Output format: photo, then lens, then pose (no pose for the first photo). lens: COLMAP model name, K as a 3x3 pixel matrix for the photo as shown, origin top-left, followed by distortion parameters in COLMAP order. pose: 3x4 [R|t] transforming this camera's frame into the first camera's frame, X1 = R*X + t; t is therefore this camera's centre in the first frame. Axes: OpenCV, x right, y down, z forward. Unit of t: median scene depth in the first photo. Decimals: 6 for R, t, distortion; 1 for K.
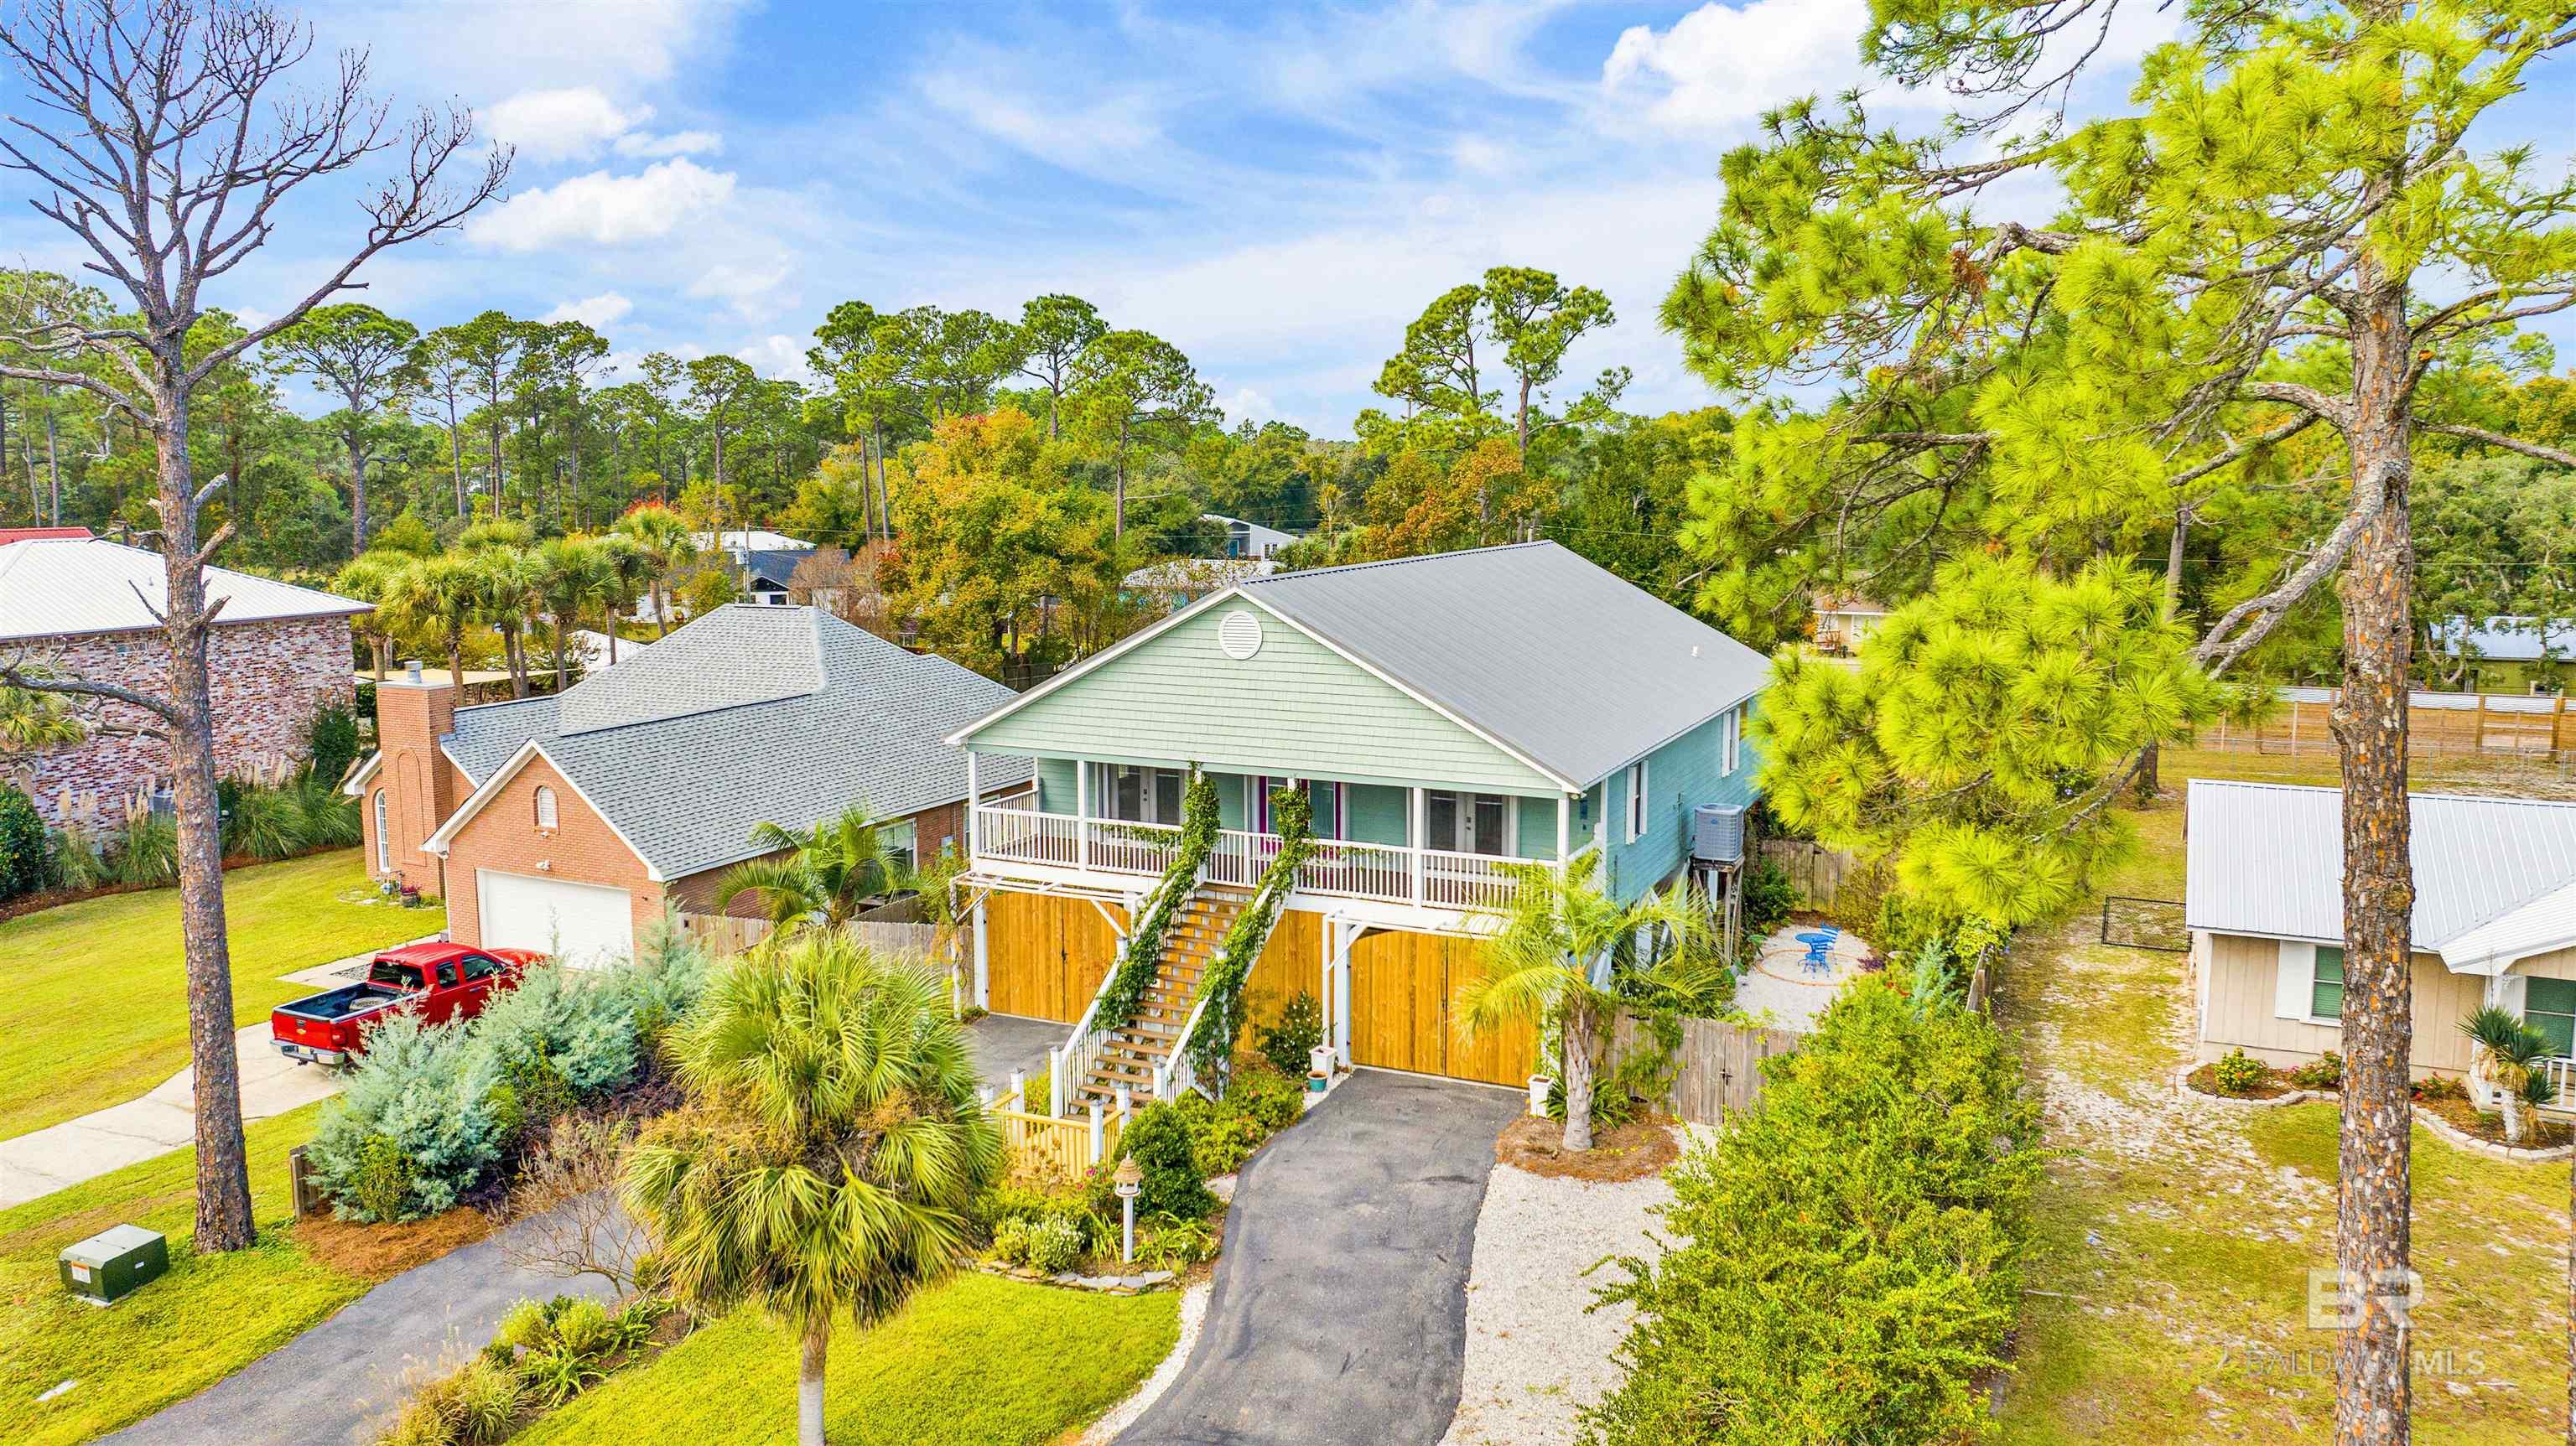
lens RADIAL K [[1816.6, 0, 1289.7], [0, 1816.6, 723.2], [0, 0, 1]] dist [-0.031869, 0.033820]
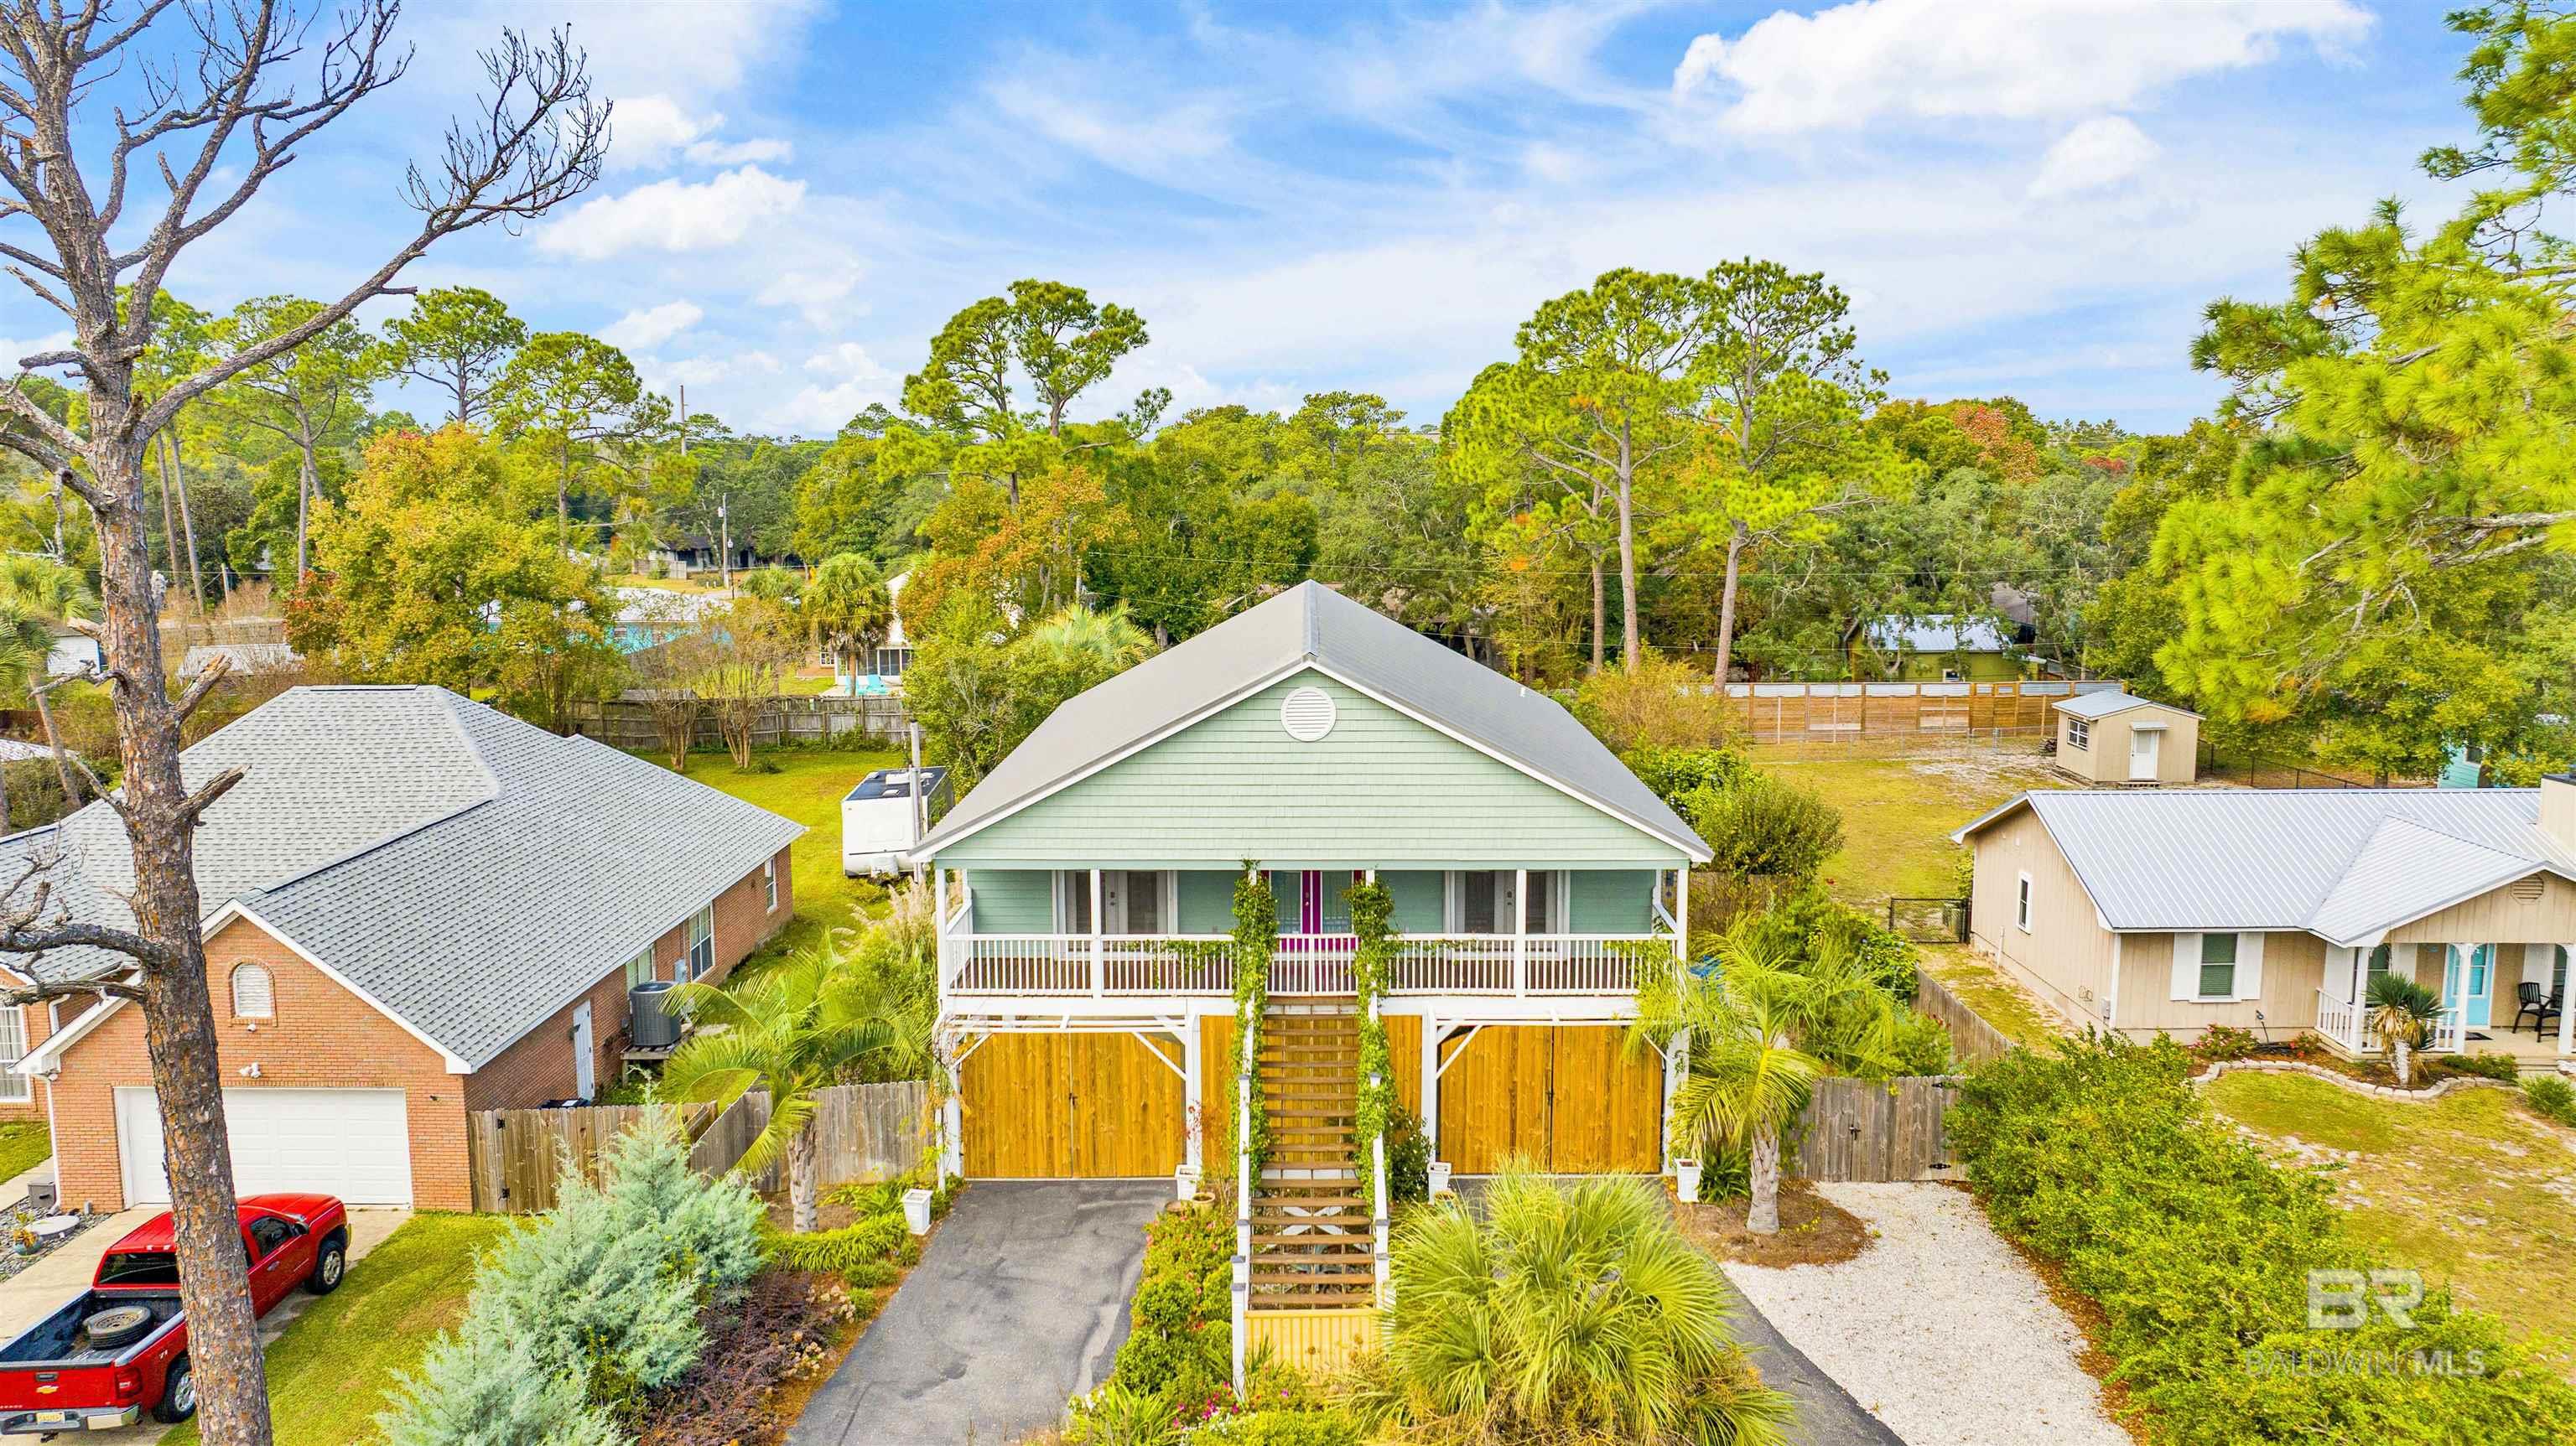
lens RADIAL K [[1816.6, 0, 1295.0], [0, 1816.6, 720.4], [0, 0, 1]] dist [-0.031869, 0.033820]
pose [[0.903782, -0.058636, 0.423957, -0.381150], [0.059741, 0.998157, 0.010697, -0.051869], [-0.423802, 0.015660, 0.905619, 0.186269]]
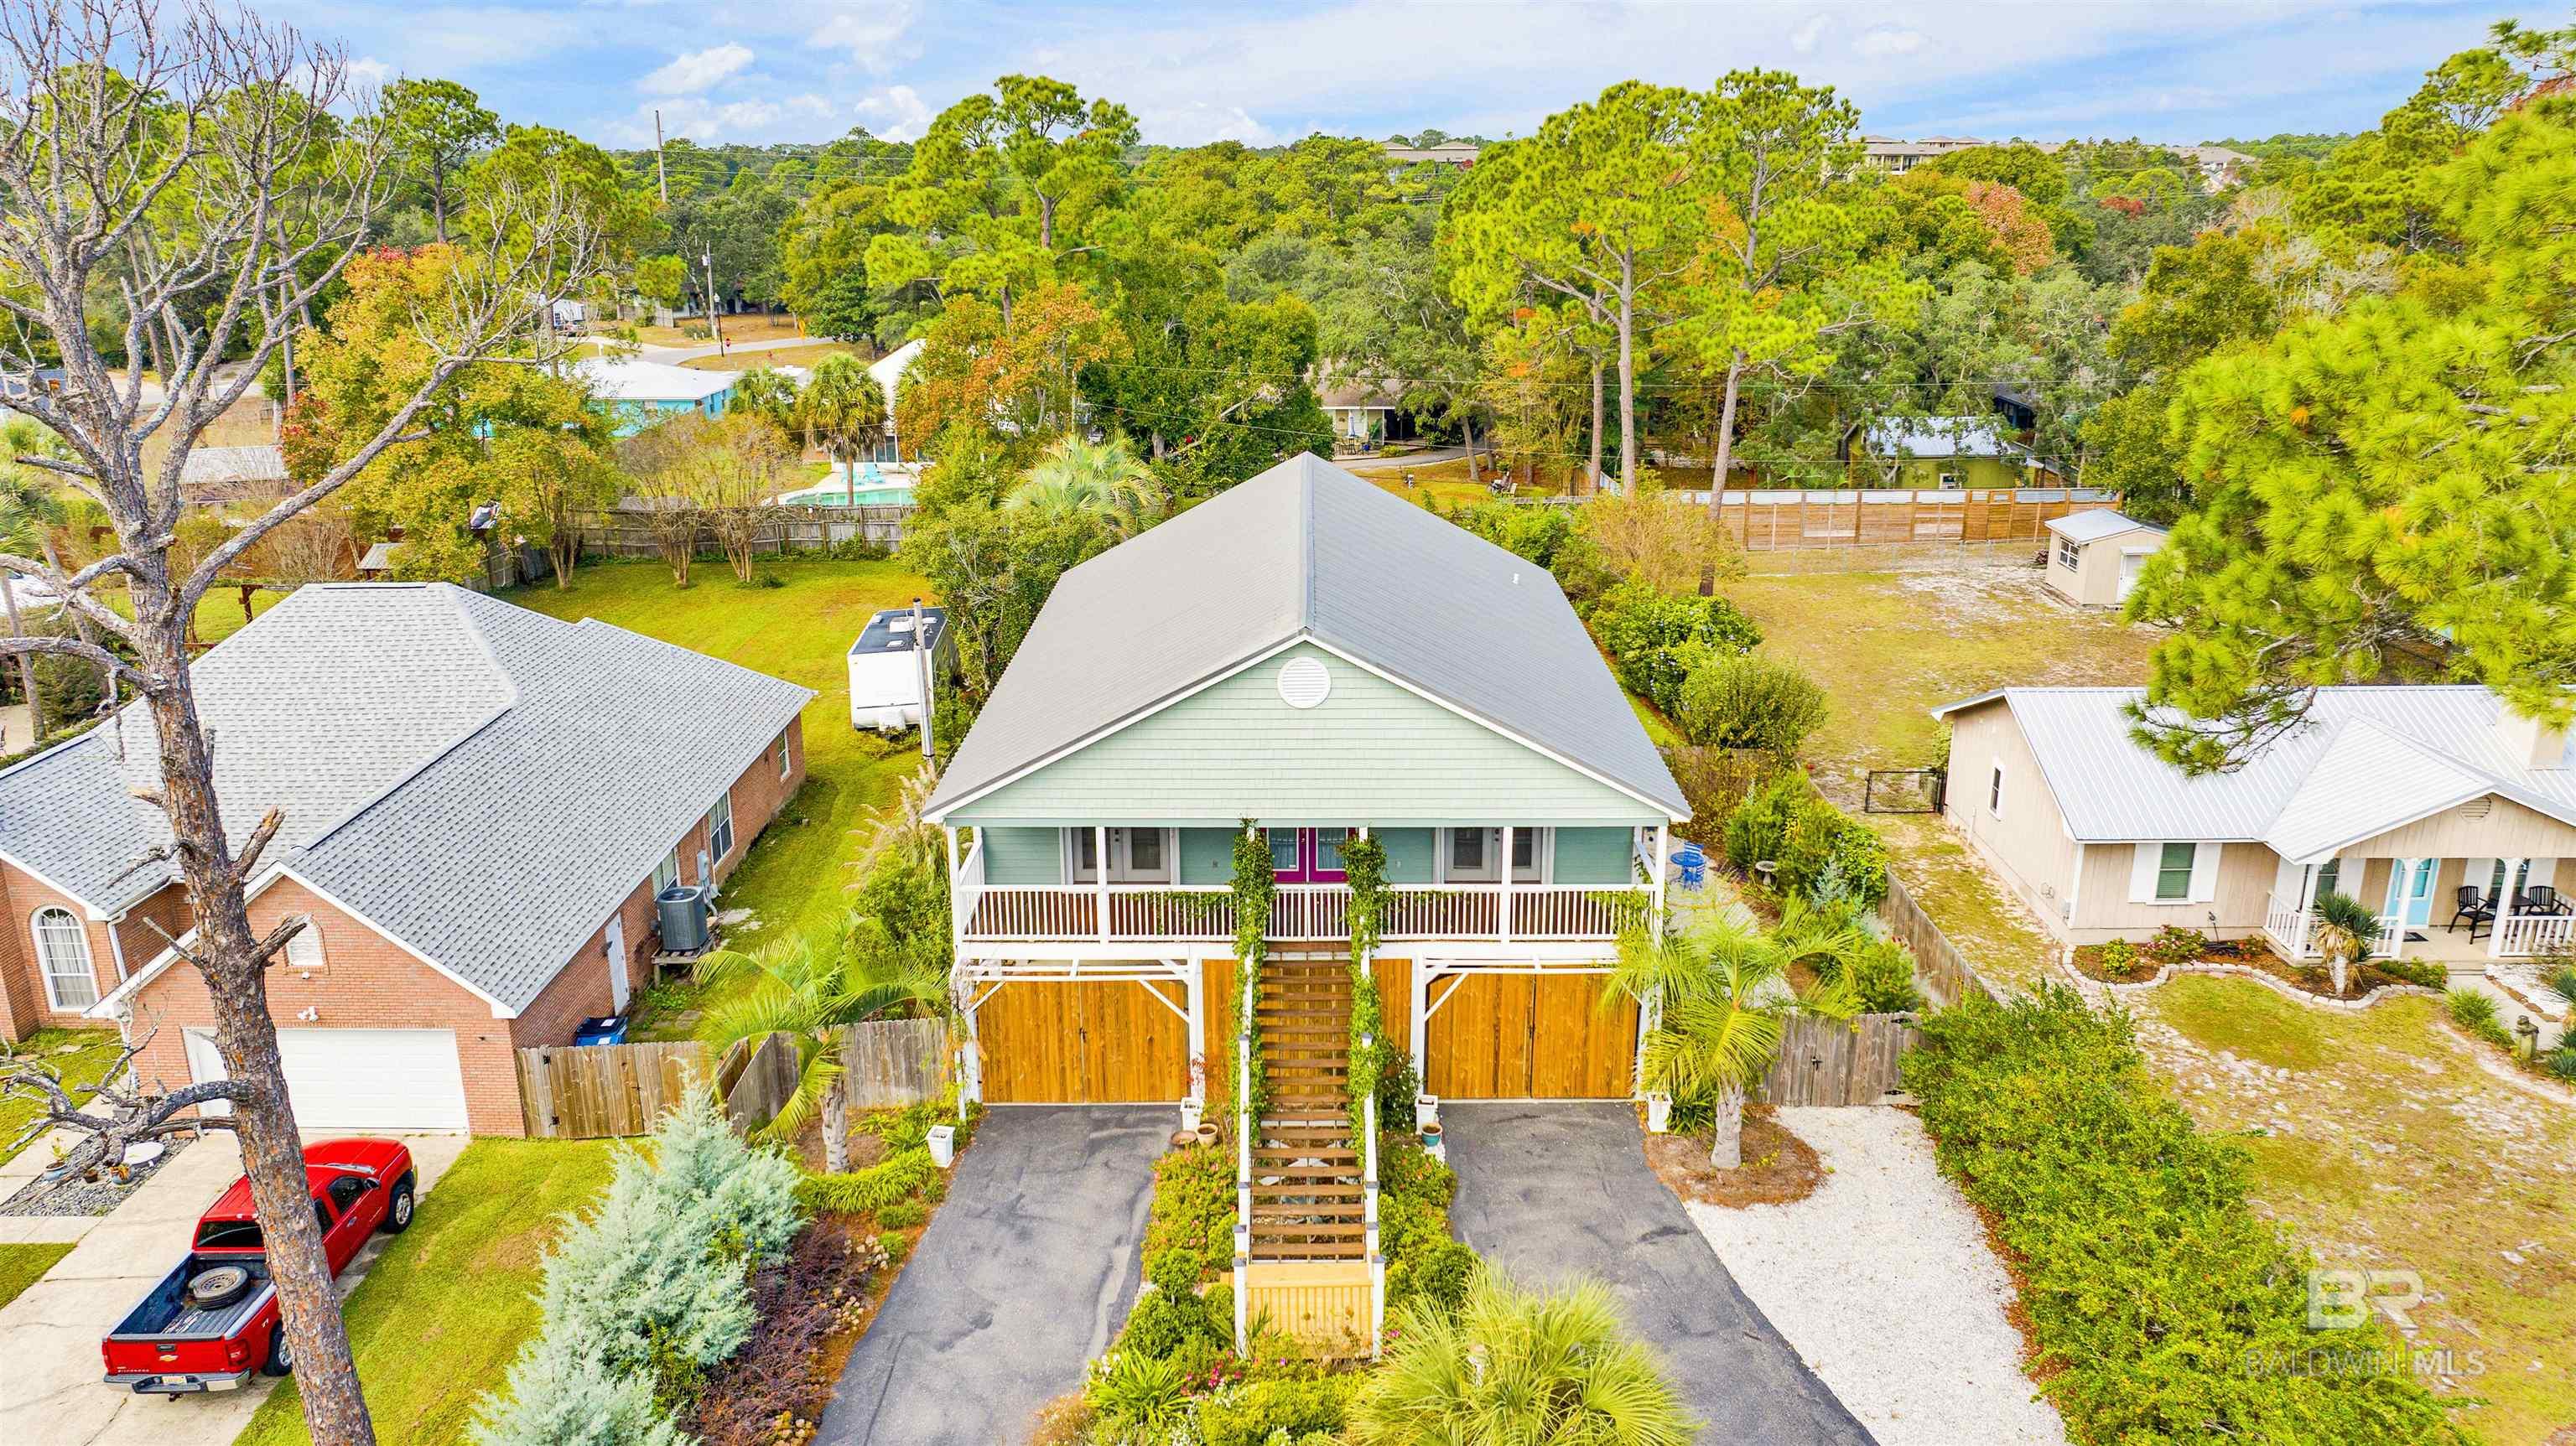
lens RADIAL K [[1816.6, 0, 1295.8], [0, 1816.6, 717.1], [0, 0, 1]] dist [-0.031869, 0.033820]
pose [[0.903066, -0.127302, 0.410203, -0.380482], [0.061532, 0.983560, 0.169774, -0.174558], [-0.425072, -0.128077, 0.896053, 0.167618]]
